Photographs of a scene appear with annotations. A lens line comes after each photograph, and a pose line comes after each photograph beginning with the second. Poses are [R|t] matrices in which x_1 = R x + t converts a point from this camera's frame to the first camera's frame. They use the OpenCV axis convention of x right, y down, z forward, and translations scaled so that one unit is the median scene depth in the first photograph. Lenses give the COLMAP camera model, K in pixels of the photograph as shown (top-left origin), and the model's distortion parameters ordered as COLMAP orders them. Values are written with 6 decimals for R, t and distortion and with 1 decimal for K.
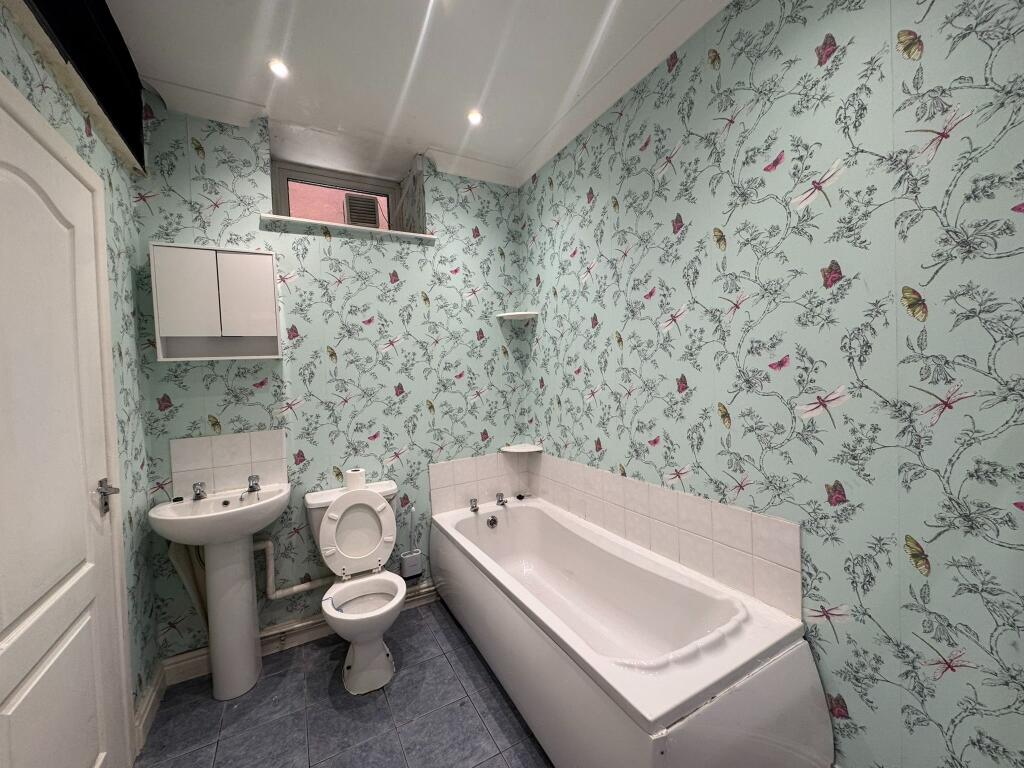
lens RADIAL K [[411.4, 0, 513.0], [0, 411.4, 381.1], [0, 0, 1]] dist [-0.002369, 0.000338]
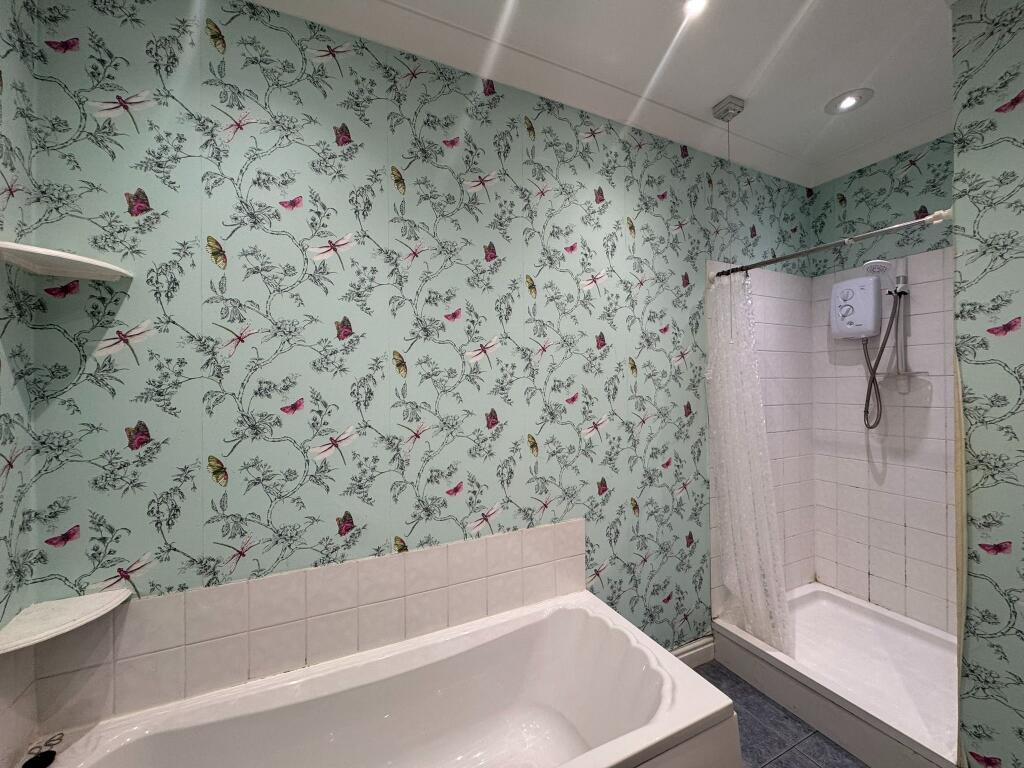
lens RADIAL K [[411.4, 0, 511.4], [0, 411.4, 384.2], [0, 0, 1]] dist [-0.002369, 0.000338]
pose [[0.050327, 0.045068, 0.997715, -0.475446], [0.030352, 0.998451, -0.046632, -0.024409], [-0.998271, 0.032629, 0.048882, 0.797549]]
